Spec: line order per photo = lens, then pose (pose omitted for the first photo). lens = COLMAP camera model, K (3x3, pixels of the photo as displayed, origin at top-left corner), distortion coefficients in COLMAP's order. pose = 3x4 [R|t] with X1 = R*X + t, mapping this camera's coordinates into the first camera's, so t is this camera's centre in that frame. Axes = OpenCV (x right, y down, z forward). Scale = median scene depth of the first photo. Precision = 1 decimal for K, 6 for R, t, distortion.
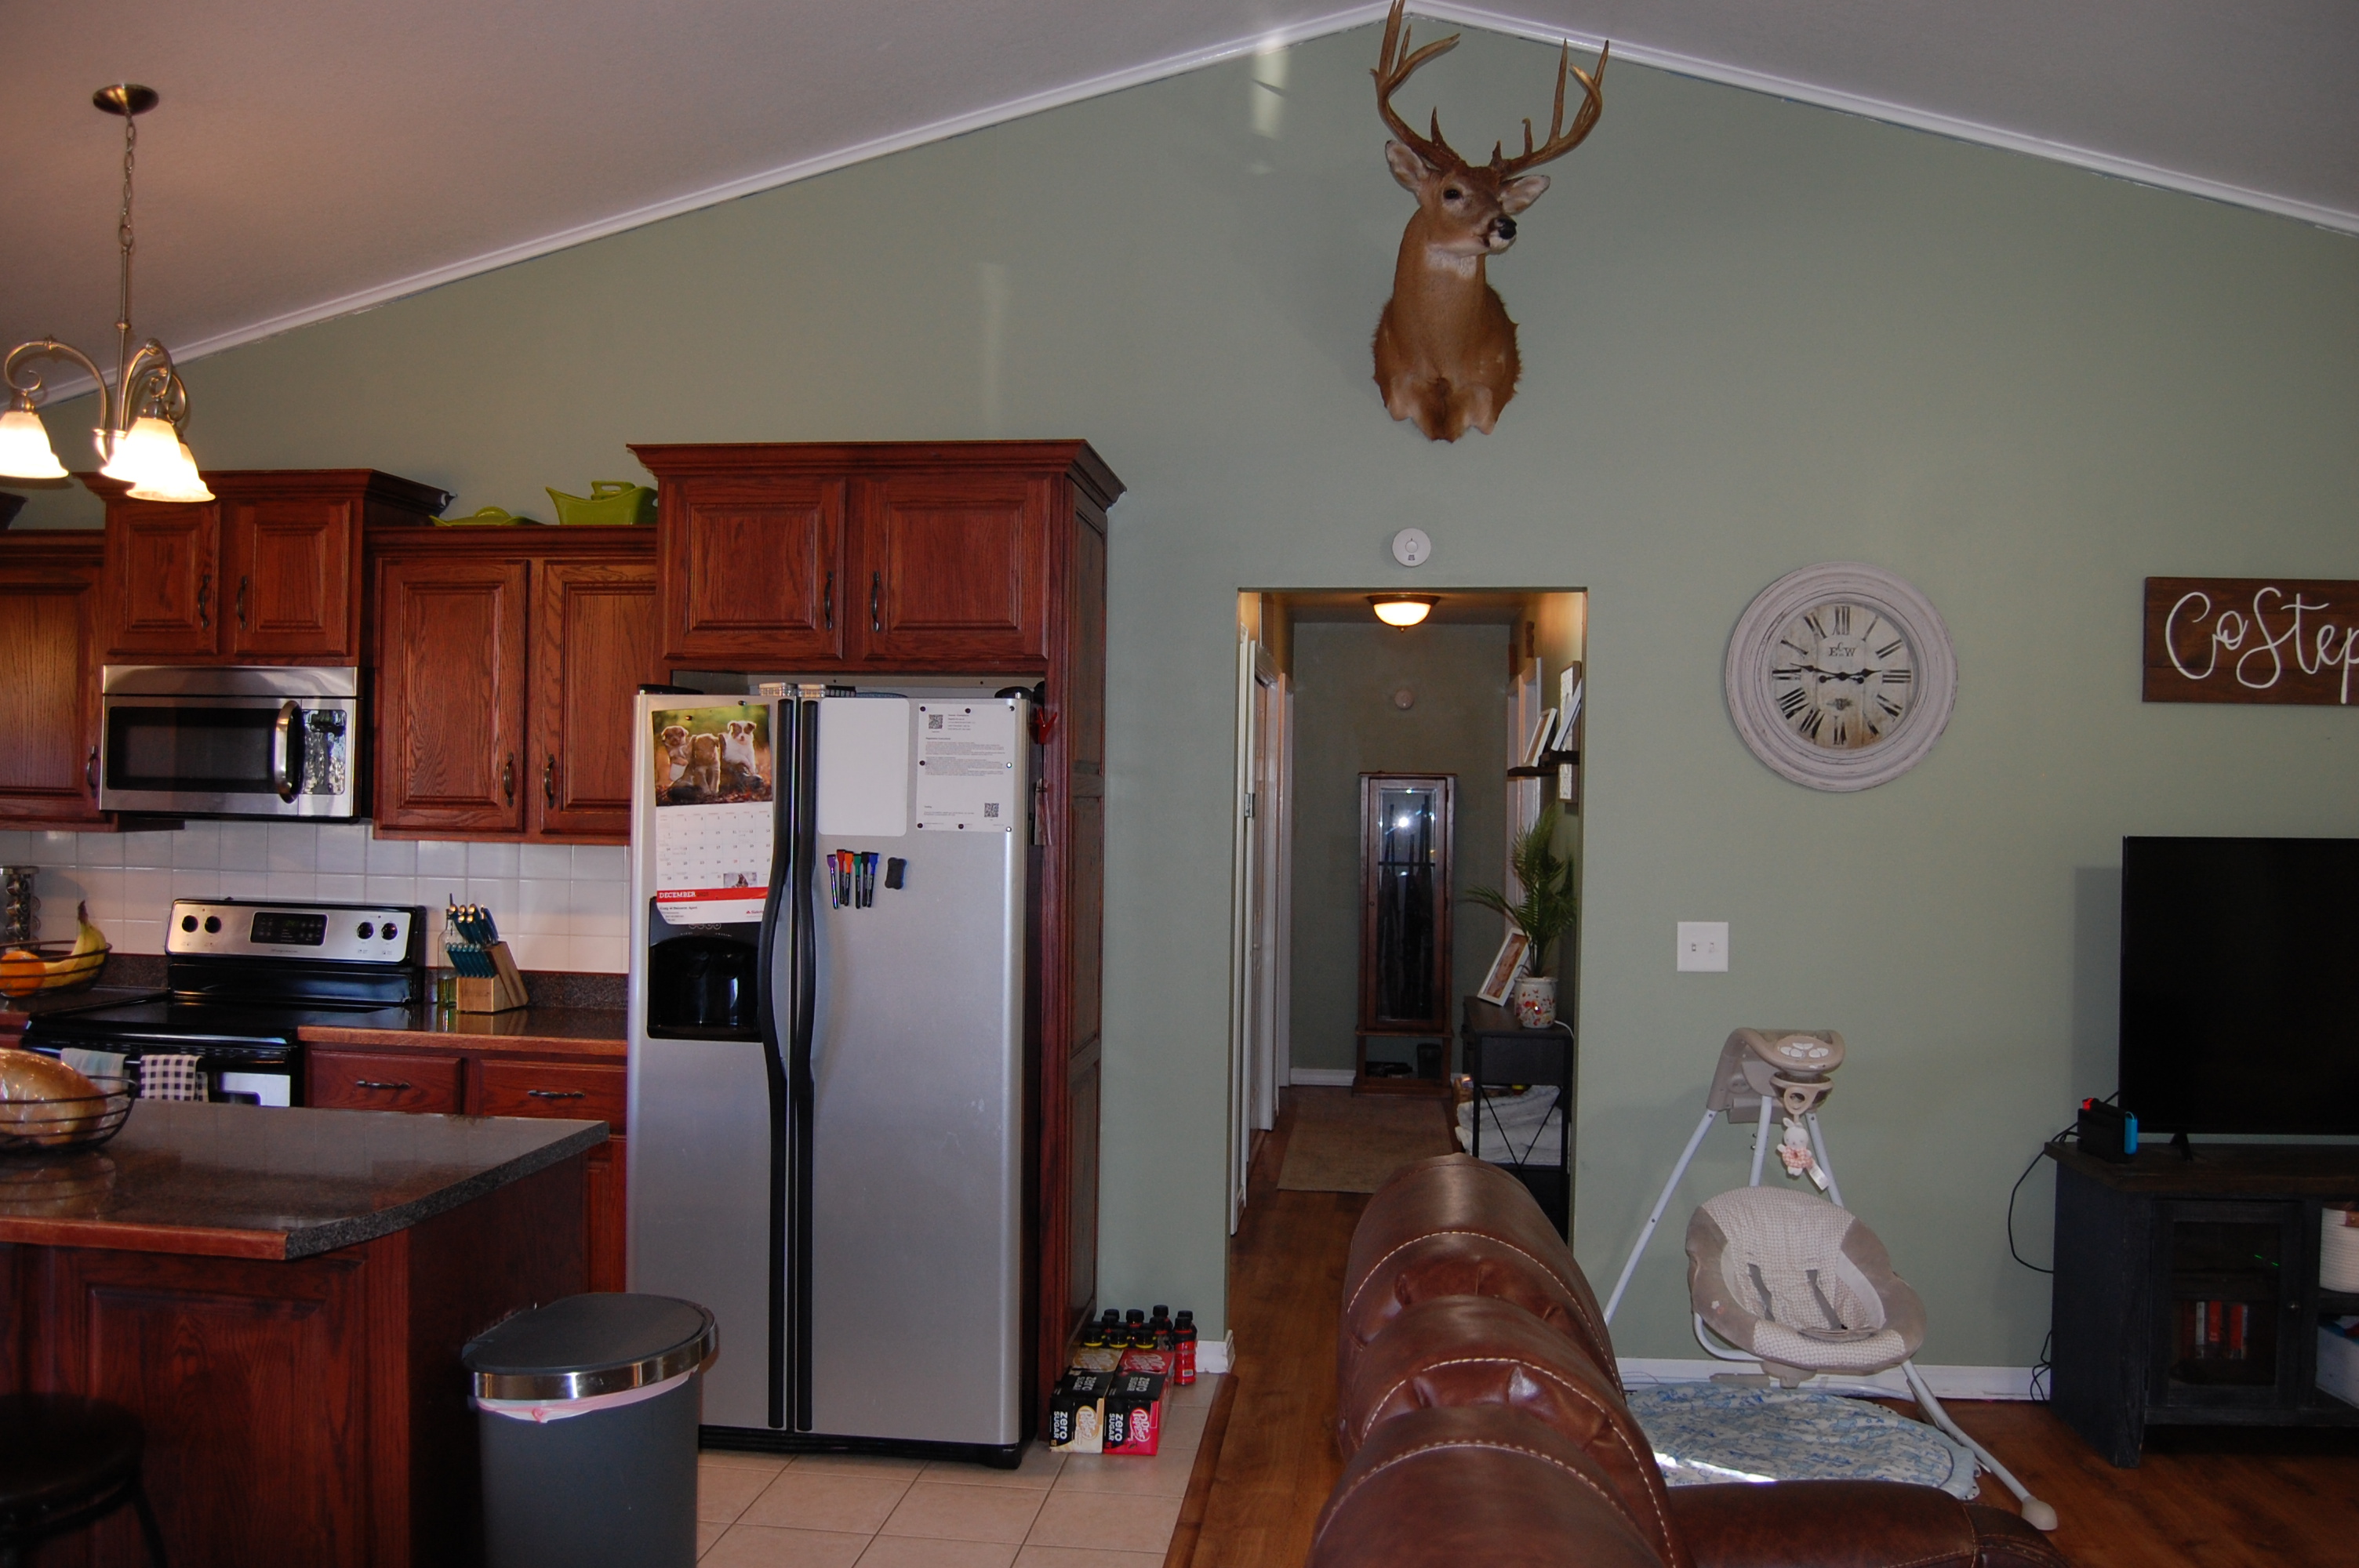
lens RADIAL K [[1835.5, 0, 1190.8], [0, 1835.5, 790.7], [0, 0, 1]] dist [-0.095774, 0.039915]
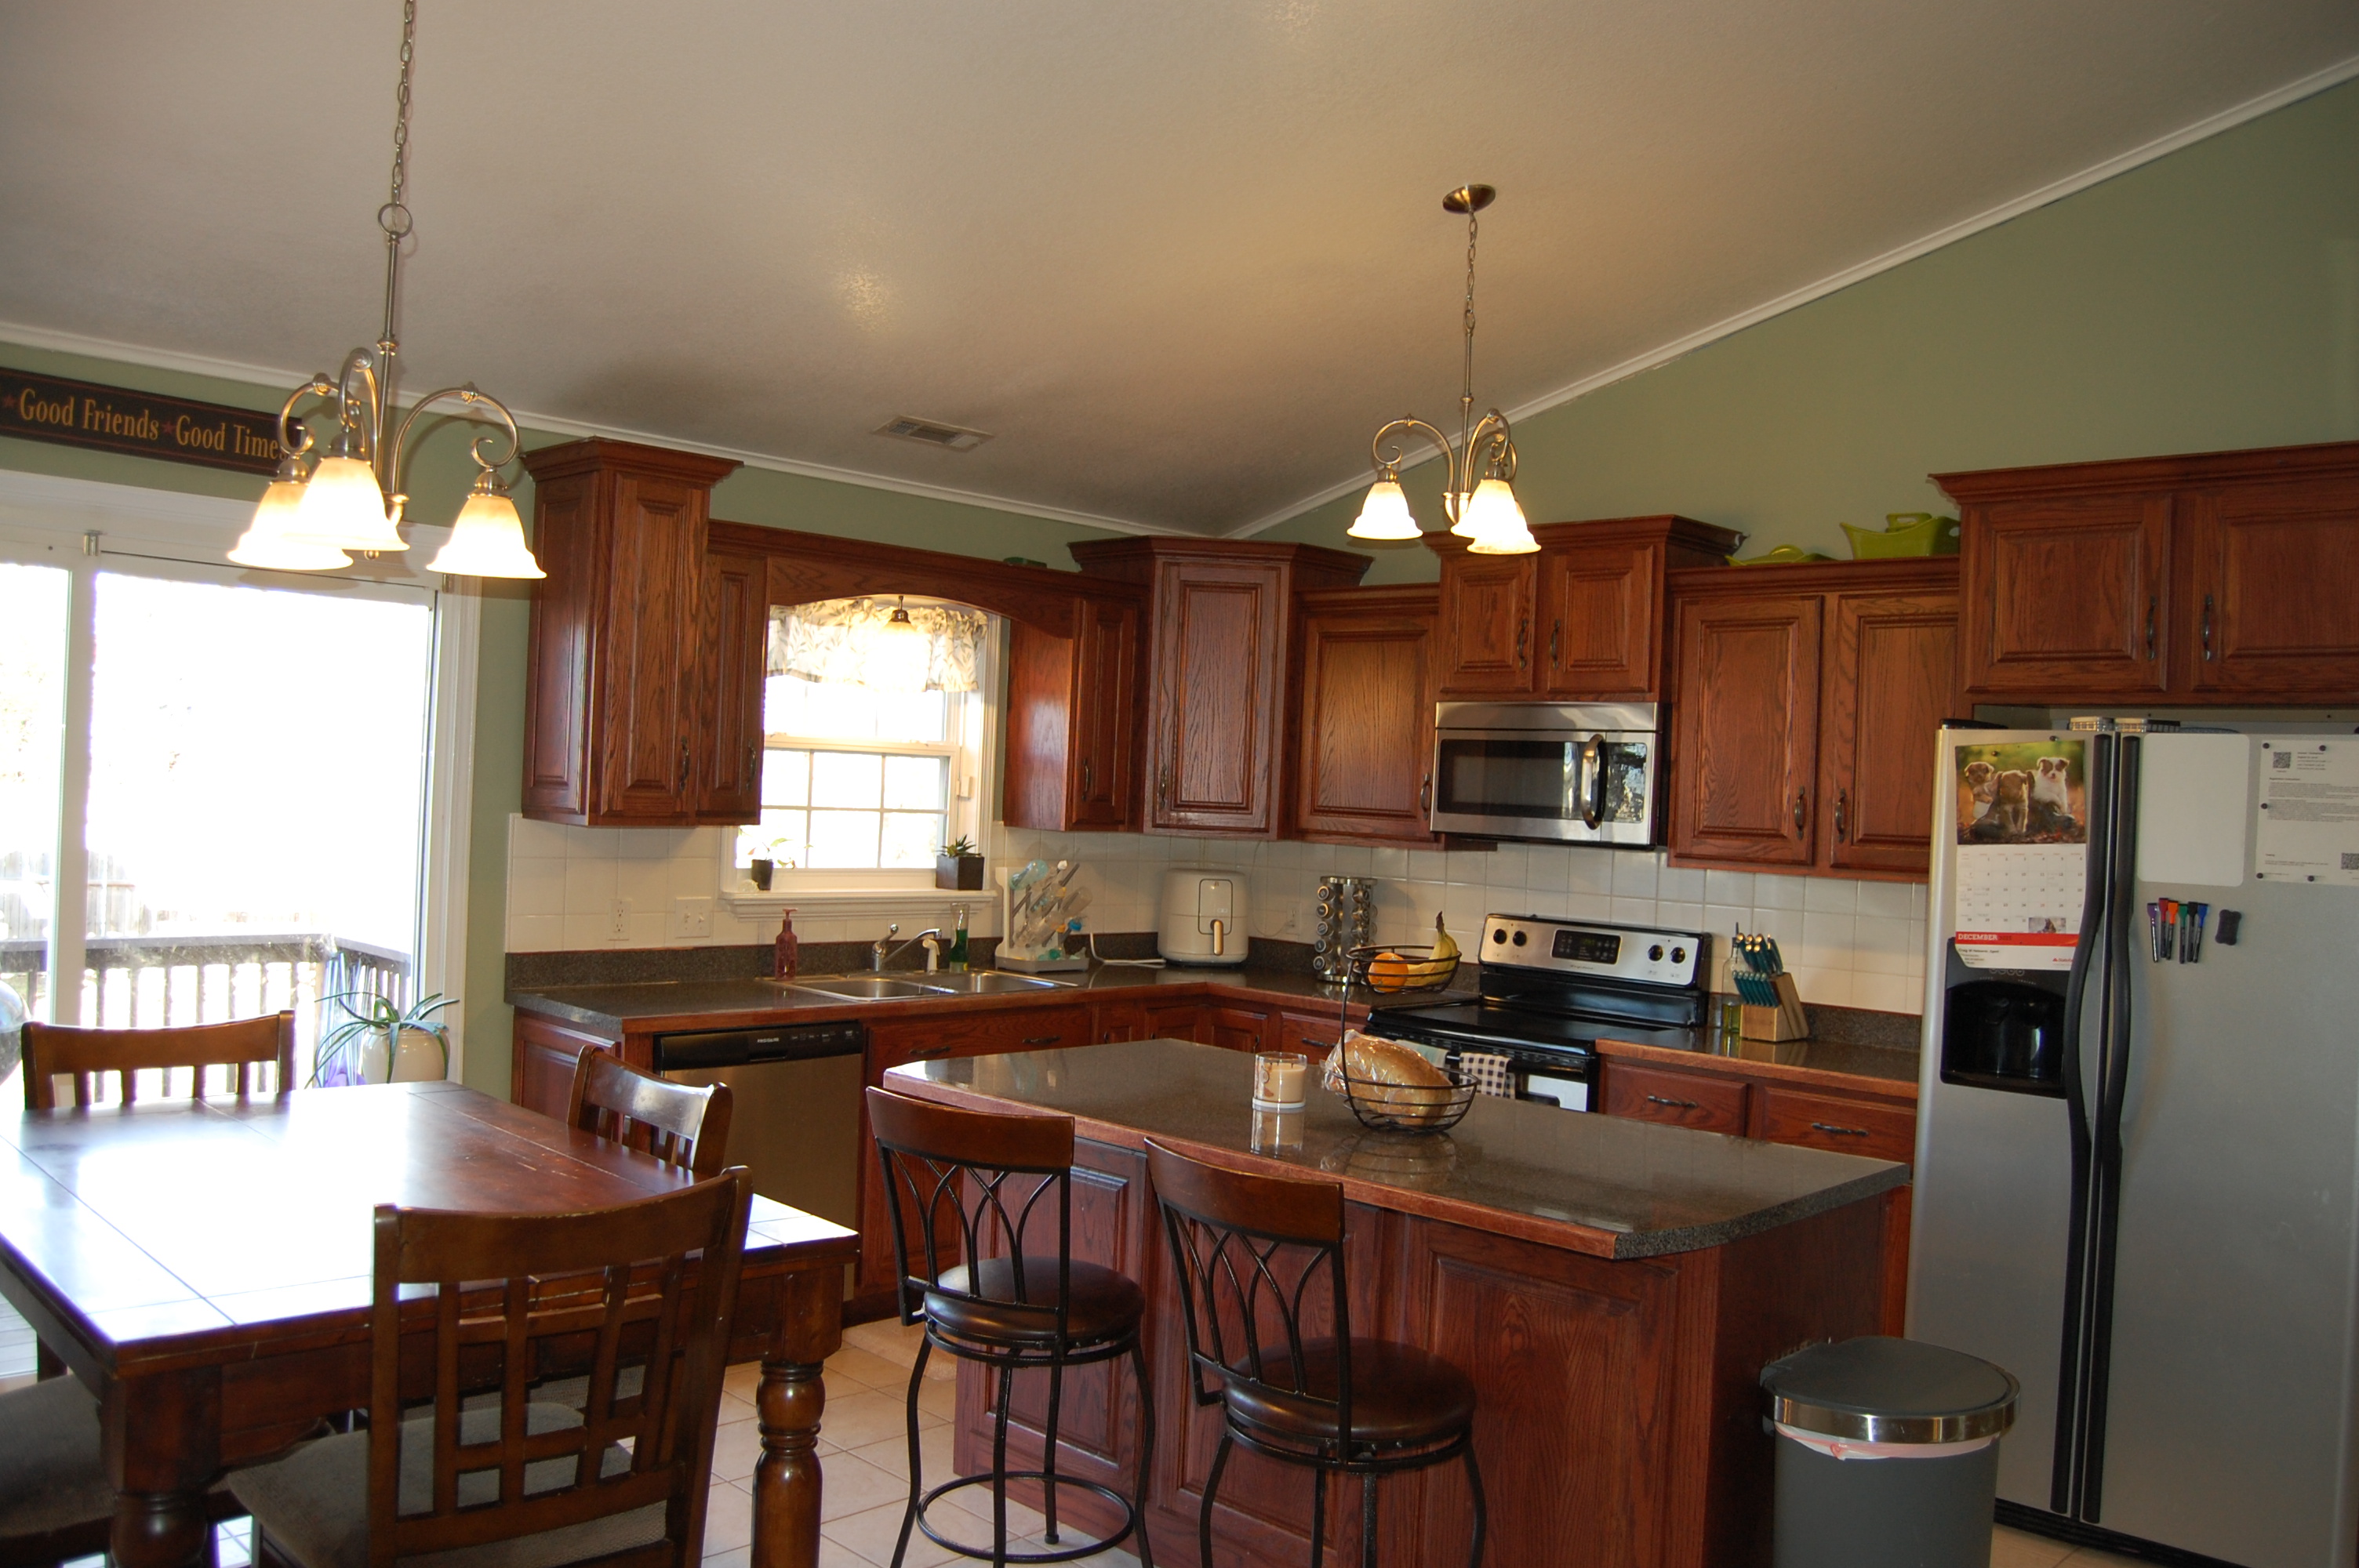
lens RADIAL K [[1835.5, 0, 1190.8], [0, 1835.5, 790.7], [0, 0, 1]] dist [-0.095774, 0.039915]
pose [[0.790355, 0.016937, -0.612415, -0.026458], [-0.028079, 0.999569, -0.008593, -0.000327], [0.612005, 0.023988, 0.790490, -0.010386]]
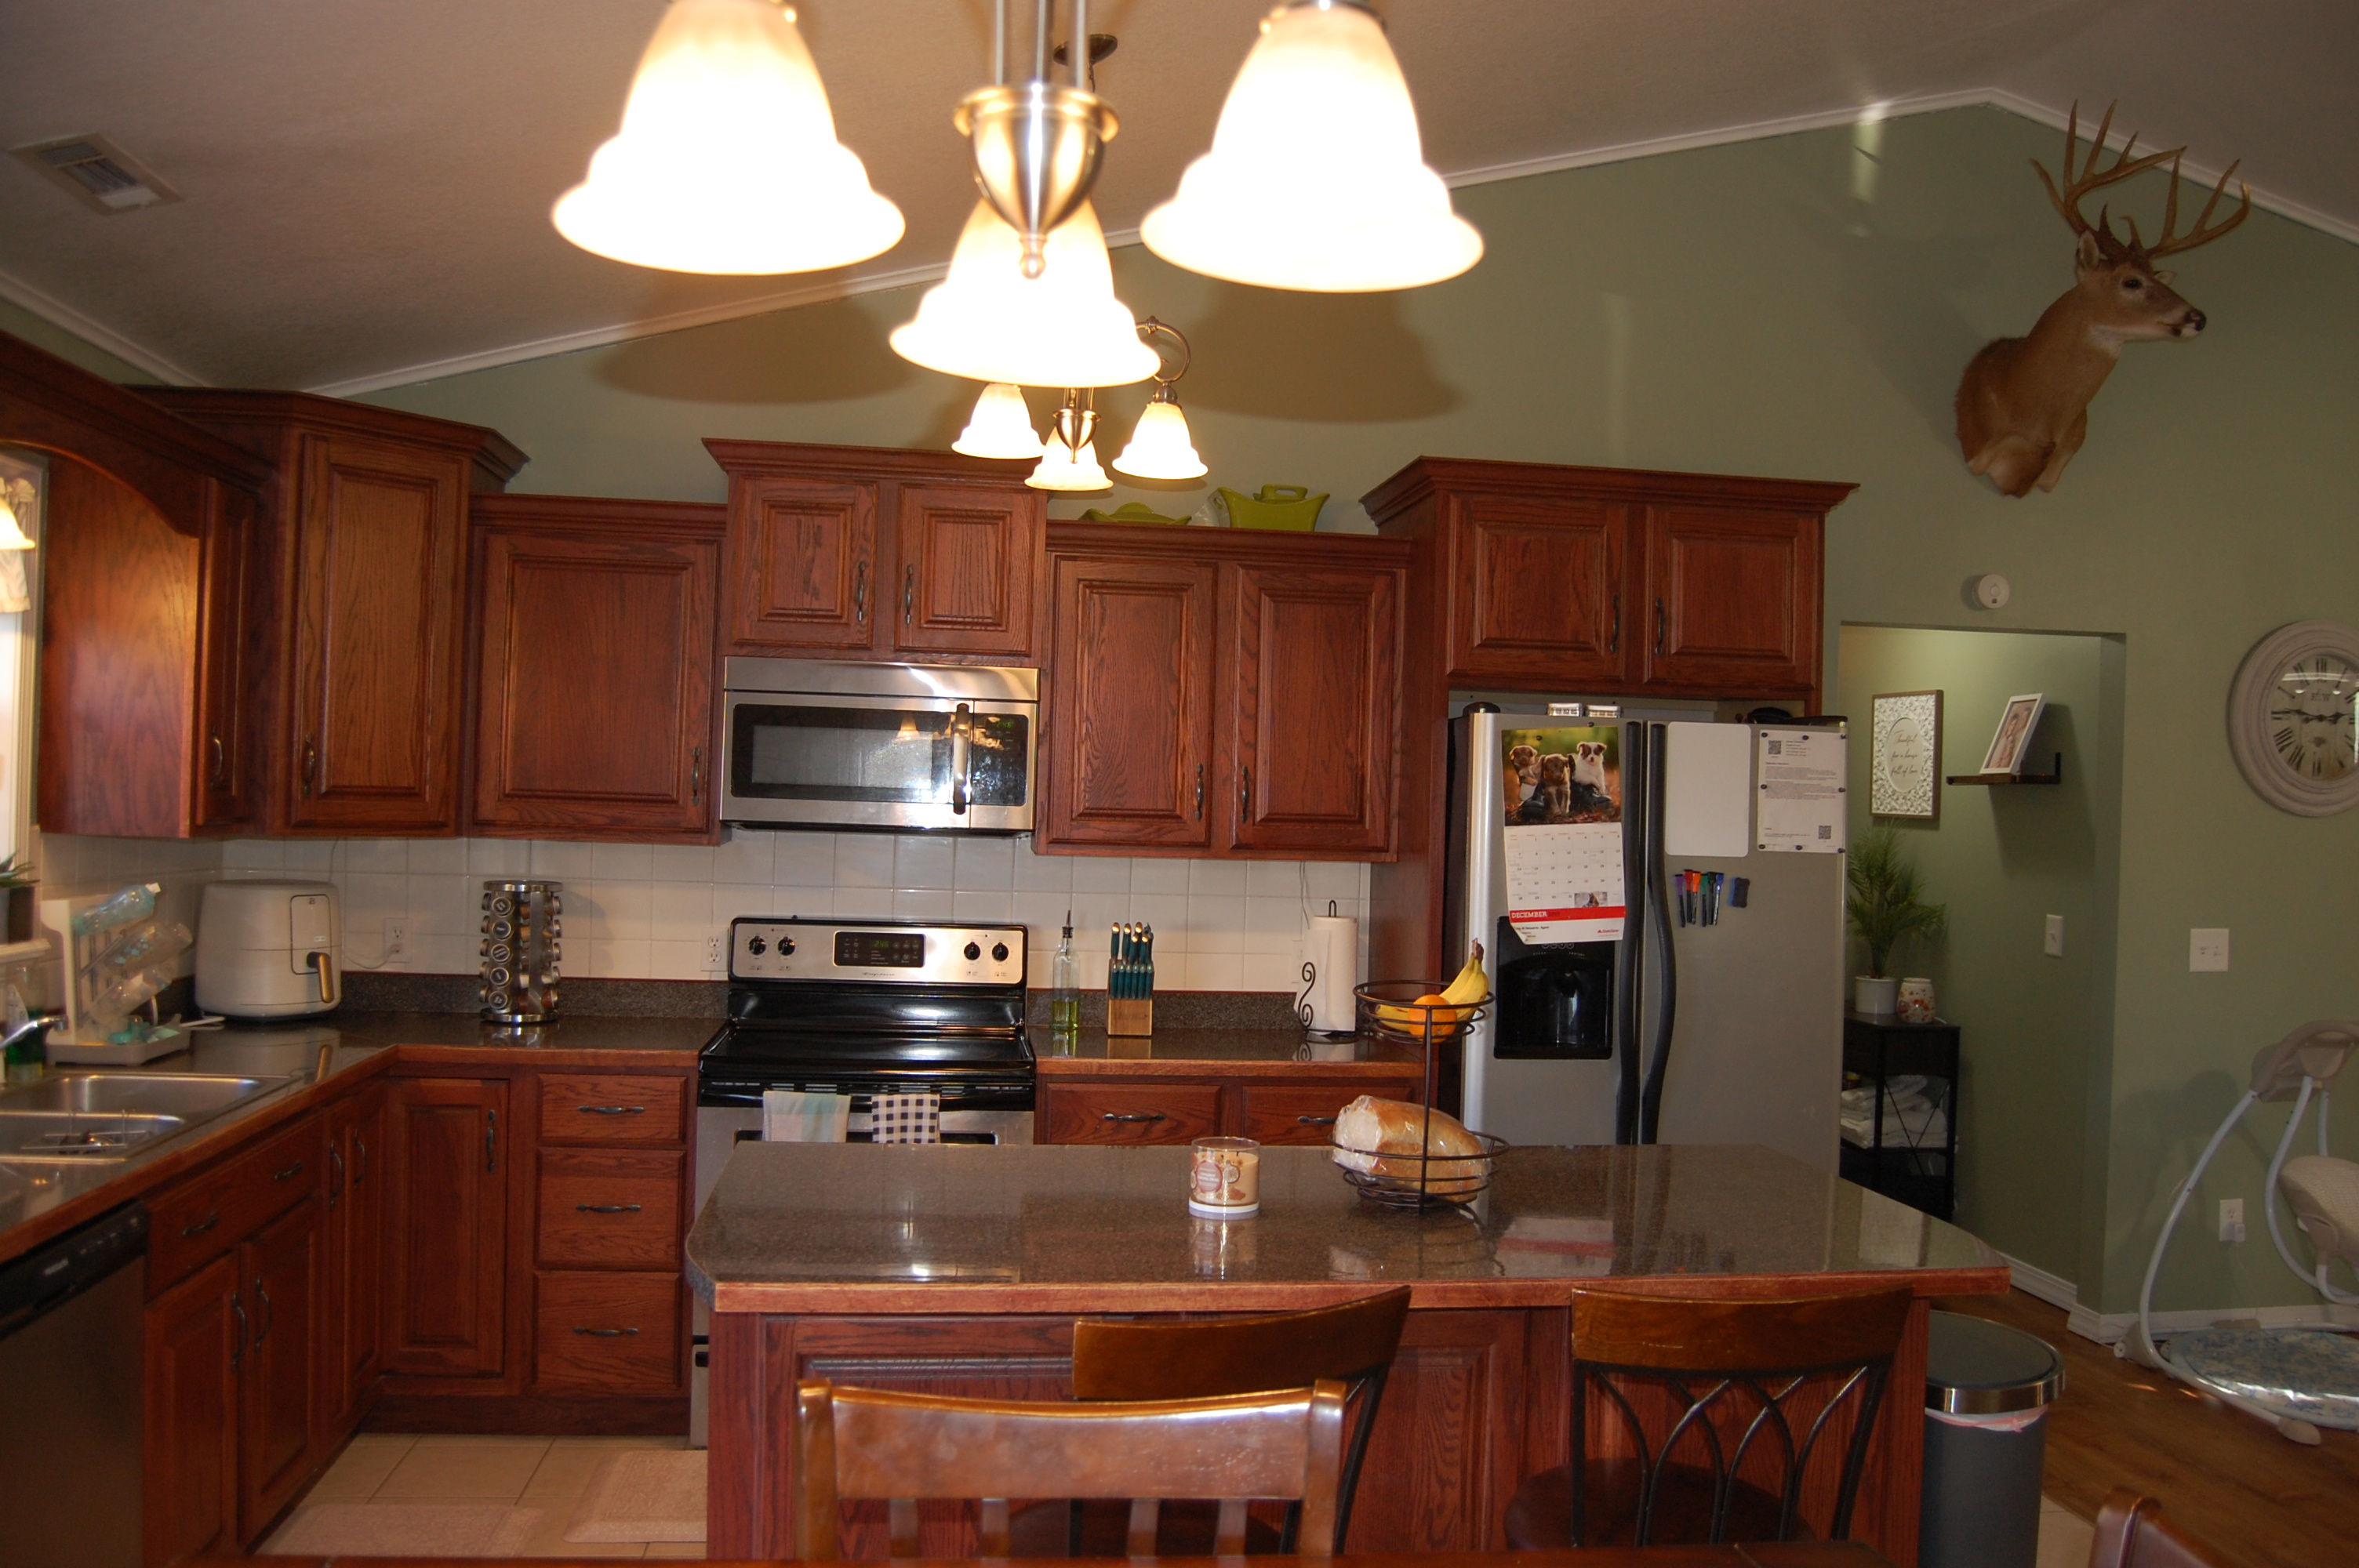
lens RADIAL K [[1835.5, 0, 1190.8], [0, 1835.5, 790.7], [0, 0, 1]] dist [-0.095774, 0.039915]
pose [[0.970188, 0.012111, 0.242053, -0.672854], [-0.013635, 0.999896, 0.004622, -0.012413], [-0.241972, -0.007784, 0.970252, 0.068459]]
